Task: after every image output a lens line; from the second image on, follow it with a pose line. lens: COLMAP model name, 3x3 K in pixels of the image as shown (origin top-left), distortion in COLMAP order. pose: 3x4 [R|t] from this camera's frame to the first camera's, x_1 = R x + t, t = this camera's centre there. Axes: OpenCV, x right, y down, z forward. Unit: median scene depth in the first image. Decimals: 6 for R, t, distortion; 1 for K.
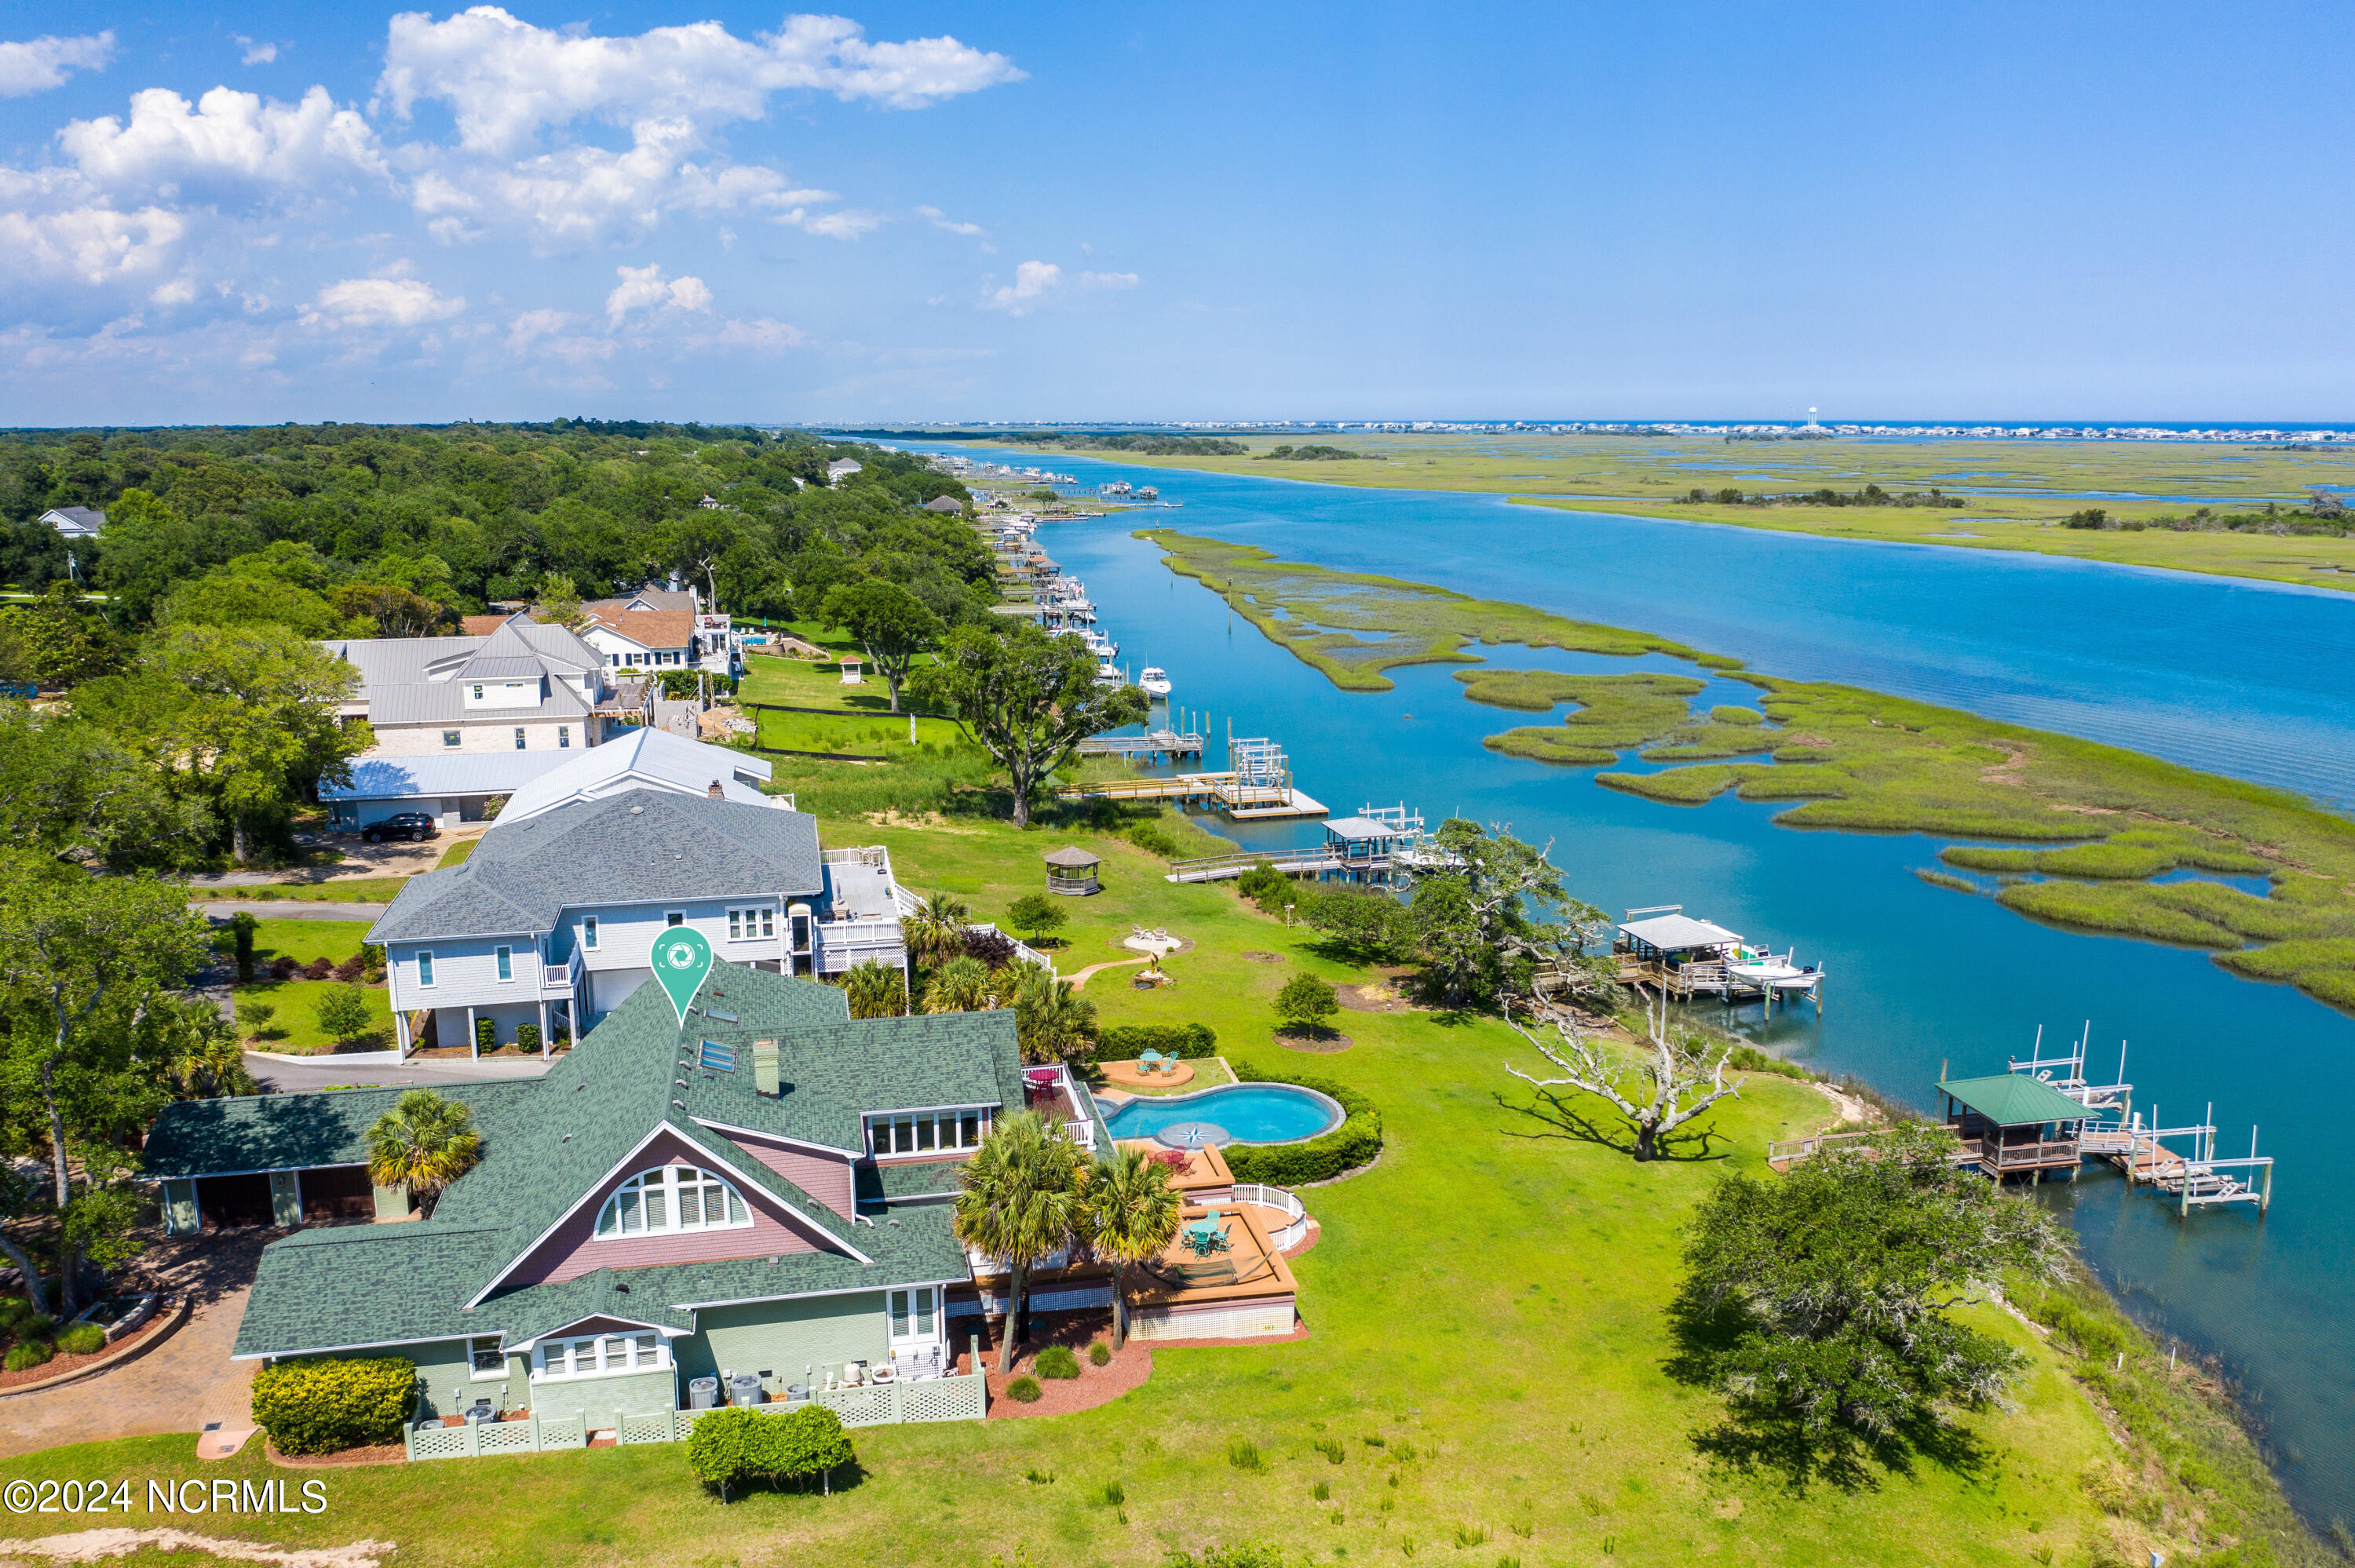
lens RADIAL K [[1832.6, 0, 1177.0], [0, 1832.6, 784.1], [0, 0, 1]] dist [-0.024097, -0.005763]
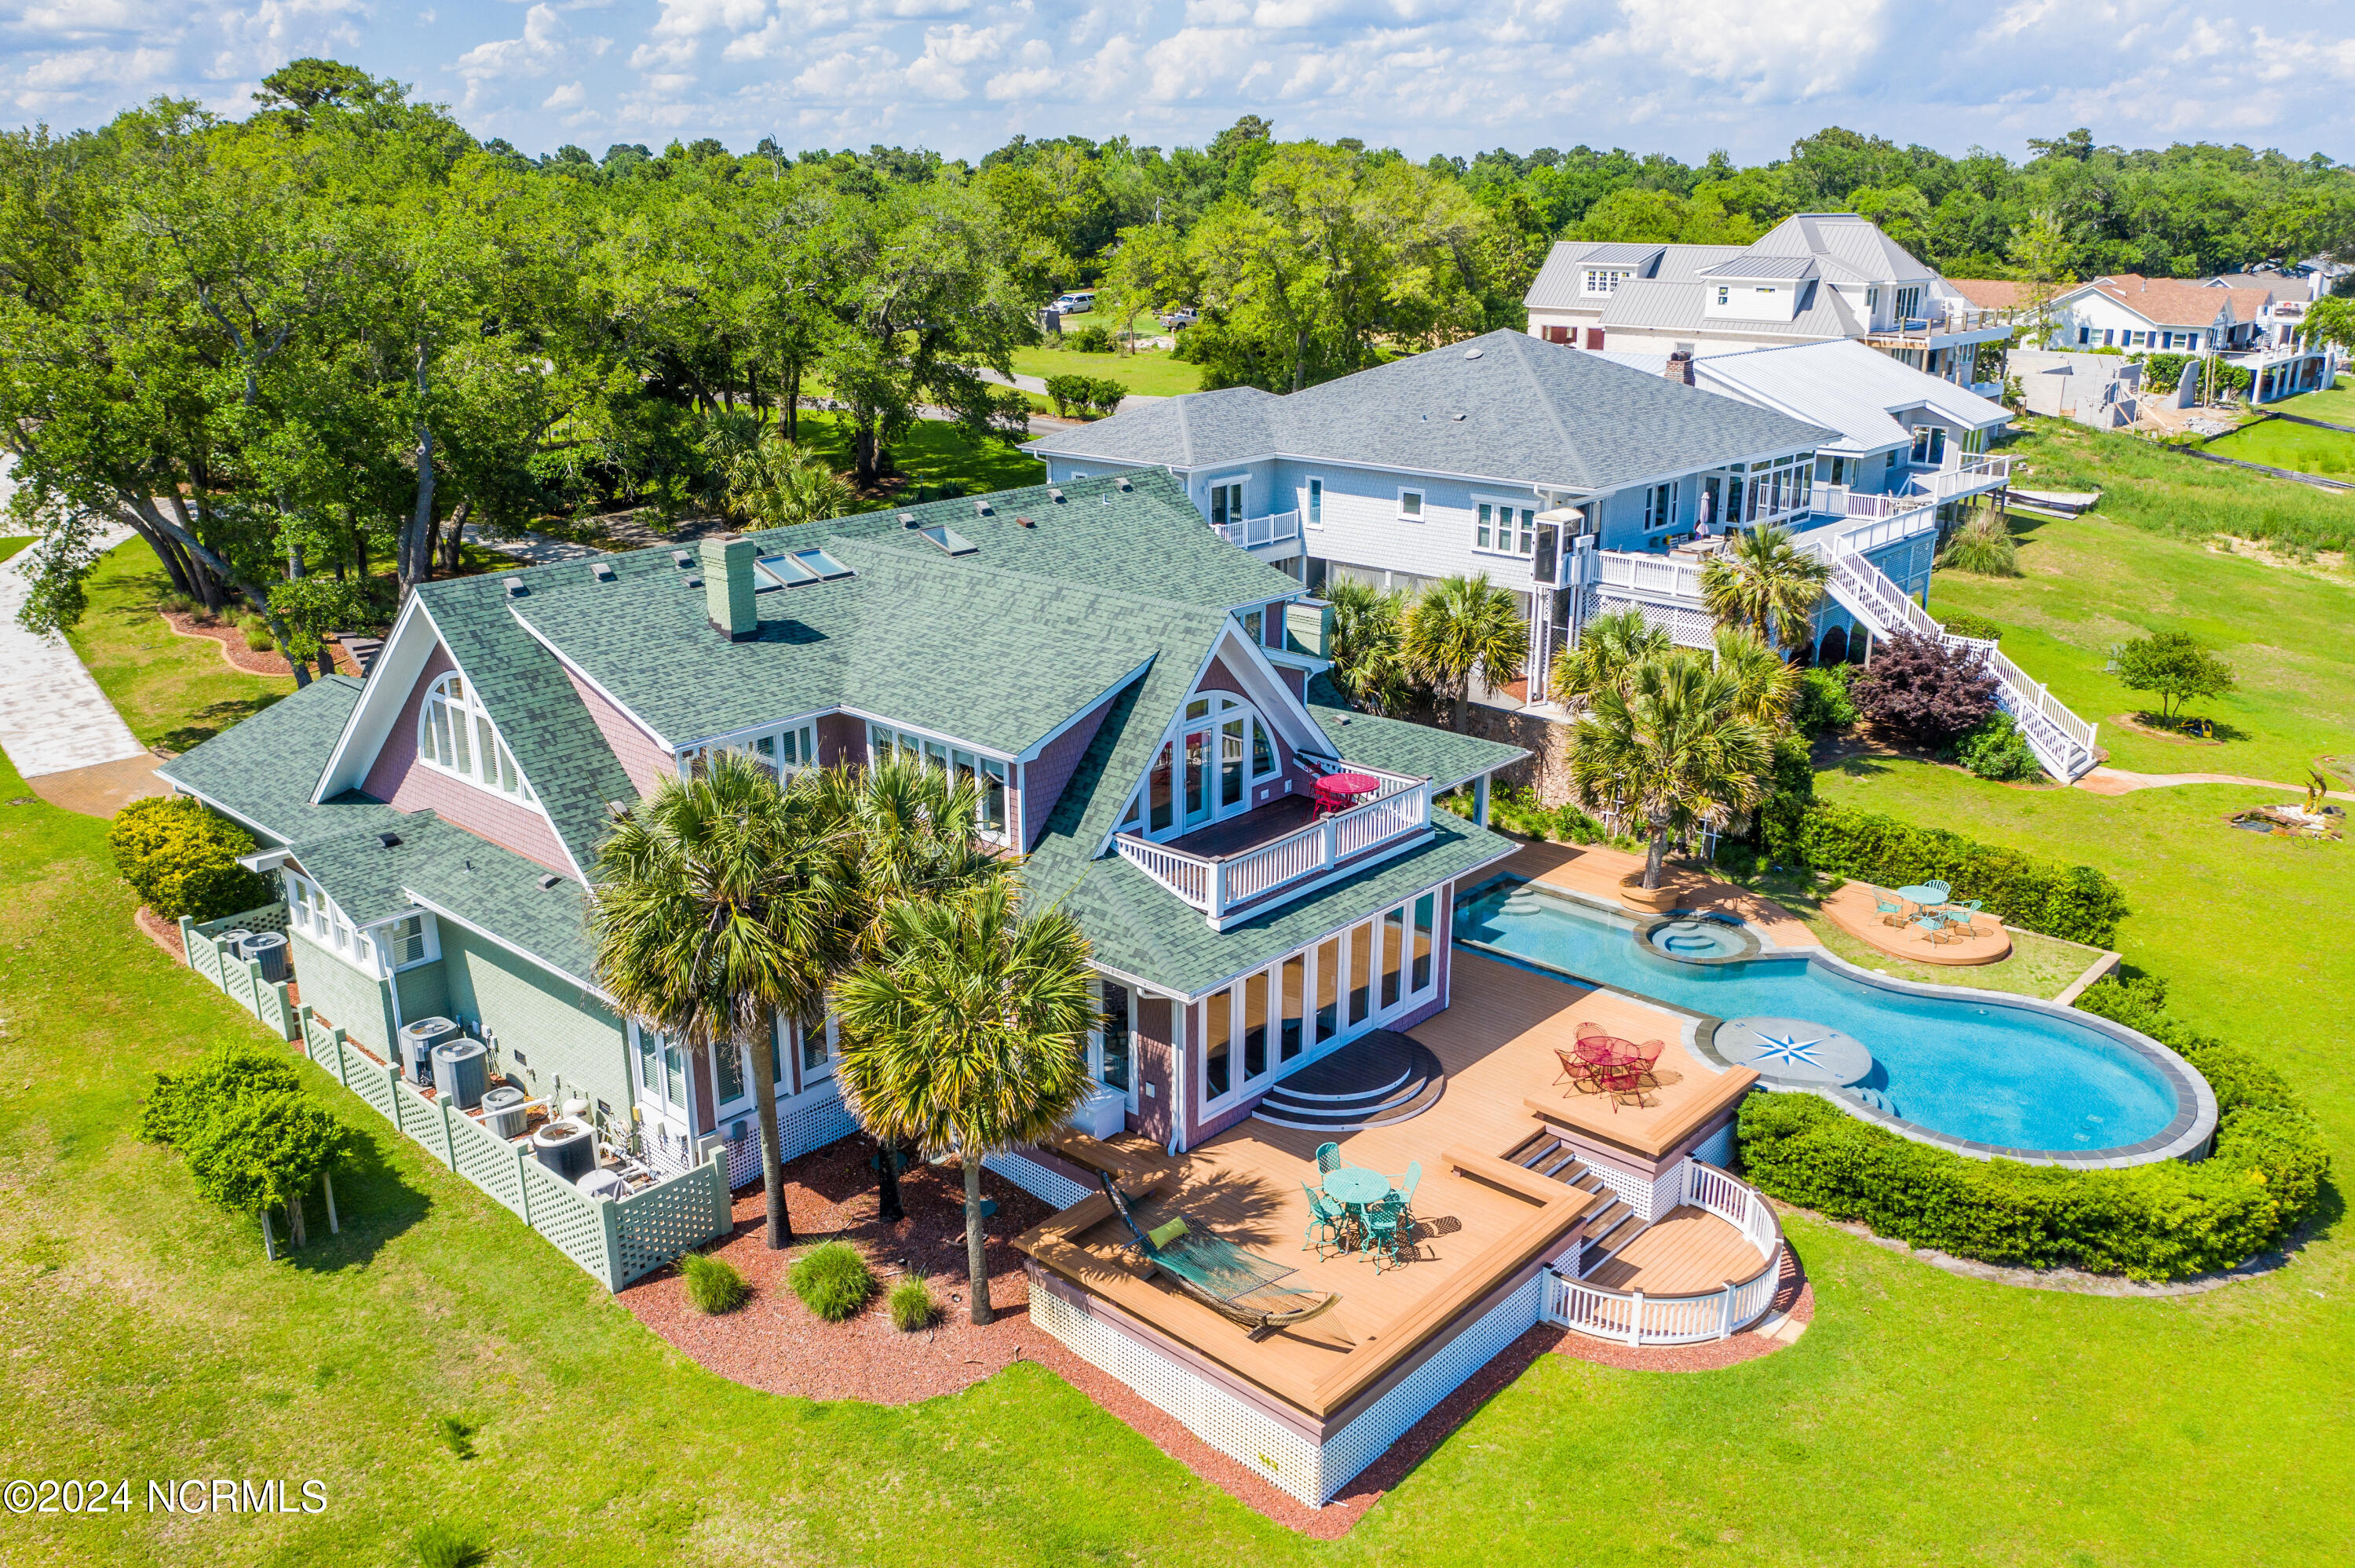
lens RADIAL K [[1832.6, 0, 1174.7], [0, 1832.6, 789.9], [0, 0, 1]] dist [-0.024097, -0.005763]
pose [[0.584714, 0.257148, -0.769406, 0.254554], [-0.159710, 0.966359, 0.201600, 0.063385], [0.795363, 0.005003, 0.606112, 0.609675]]
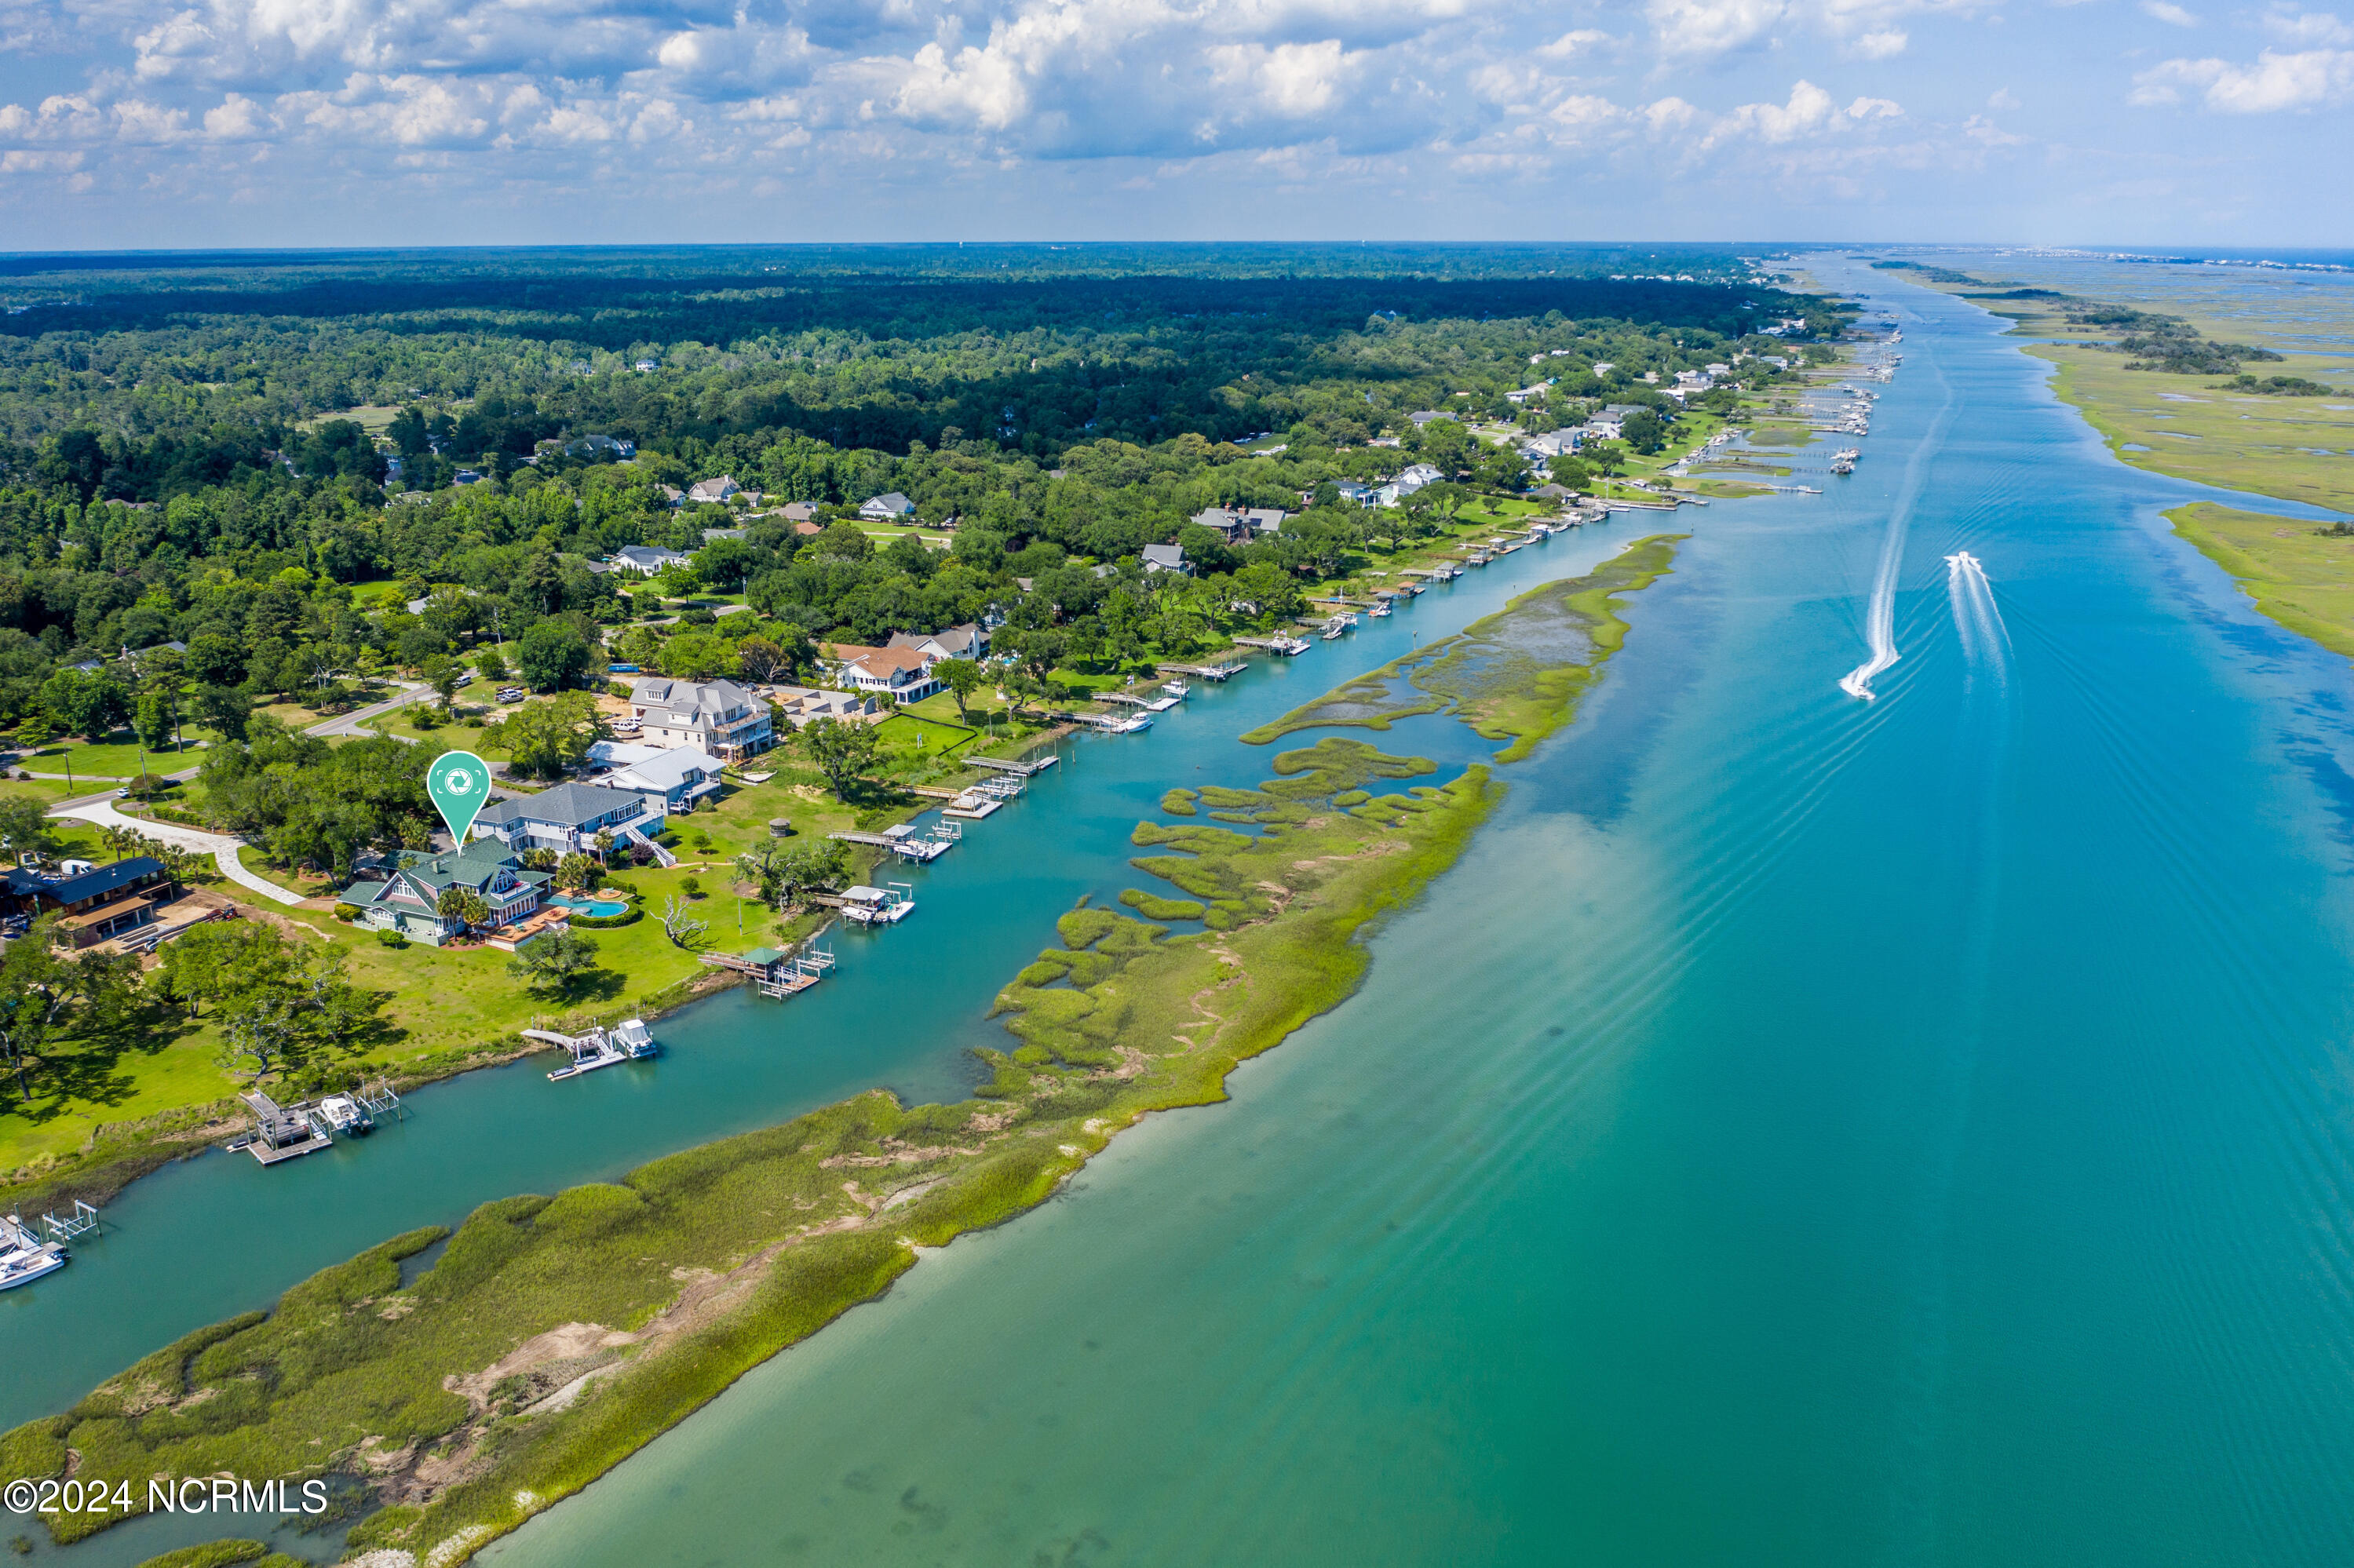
lens RADIAL K [[1831.9, 0, 1176.7], [0, 1831.9, 781.9], [0, 0, 1]] dist [-0.024097, -0.005763]
pose [[0.825385, 0.156897, -0.542331, 2.902939], [-0.112758, 0.987067, 0.113950, -0.602206], [0.553196, -0.032901, 0.832401, -1.341148]]
